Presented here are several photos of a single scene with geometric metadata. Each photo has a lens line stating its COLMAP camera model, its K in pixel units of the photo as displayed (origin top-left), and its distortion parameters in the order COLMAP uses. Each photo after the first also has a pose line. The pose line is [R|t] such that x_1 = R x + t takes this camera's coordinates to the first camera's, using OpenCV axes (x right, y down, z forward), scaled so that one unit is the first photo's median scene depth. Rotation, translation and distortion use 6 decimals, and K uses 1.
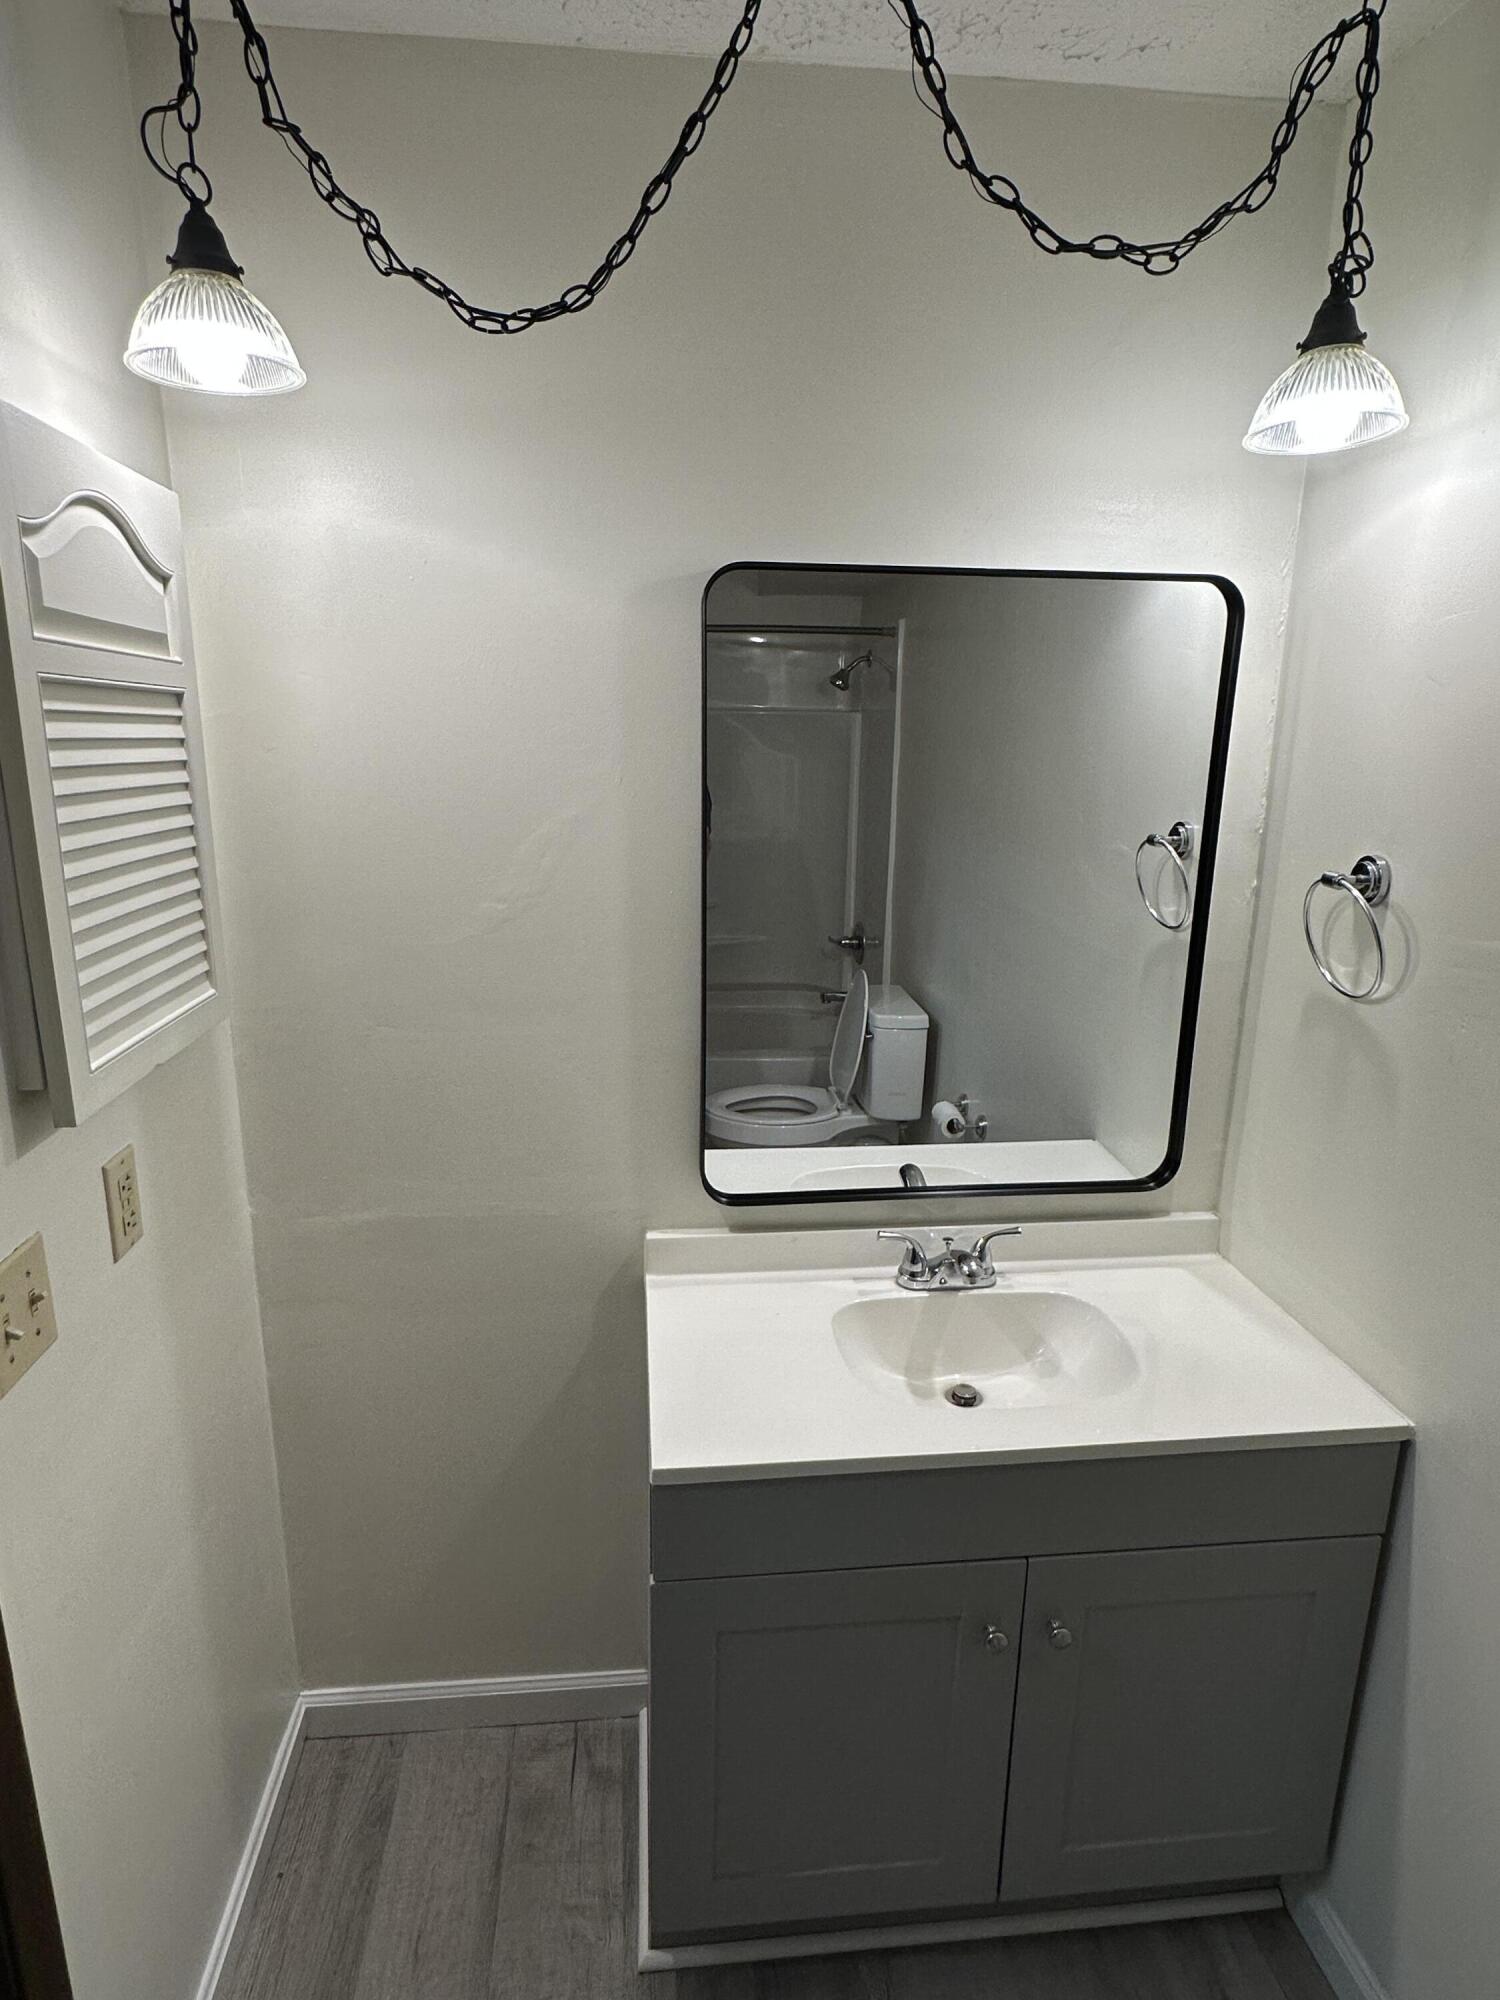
lens RADIAL K [[1093.4, 0, 745.3], [0, 1093.4, 998.9], [0, 0, 1]] dist [-0.006016, 0.003124]
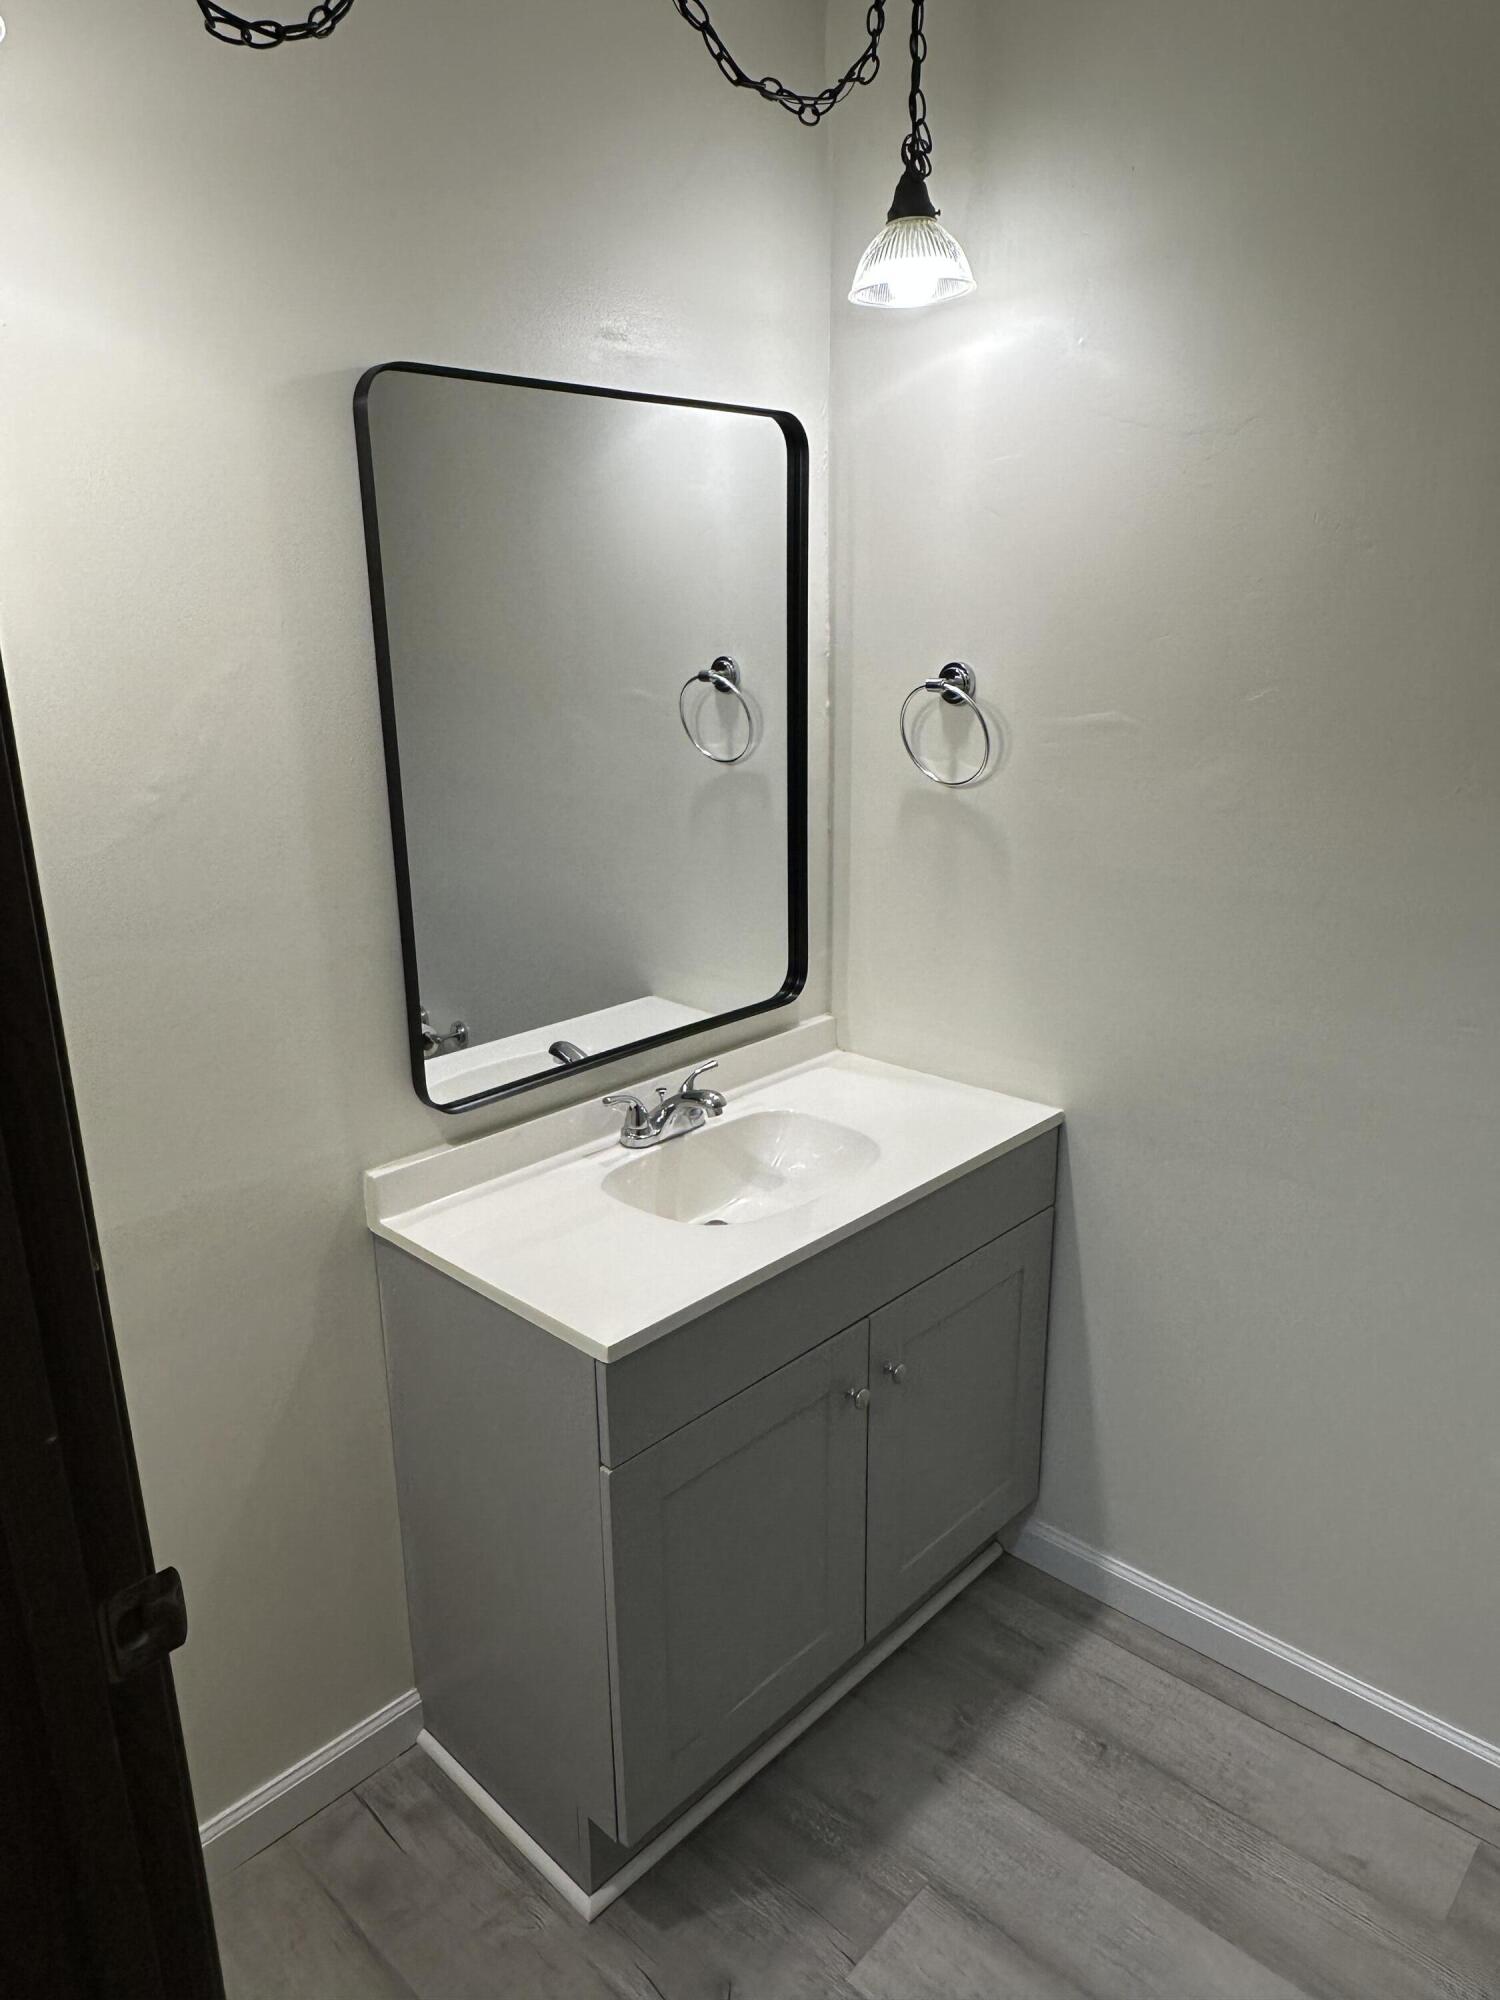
lens RADIAL K [[1321.5, 0, 751.2], [0, 1321.5, 1004.5], [0, 0, 1]] dist [-0.006242, 0.004814]
pose [[0.761646, -0.210475, 0.612858, -0.504296], [0.179631, 0.977292, 0.112393, 0.028457], [-0.622597, 0.024485, 0.782159, 0.018470]]
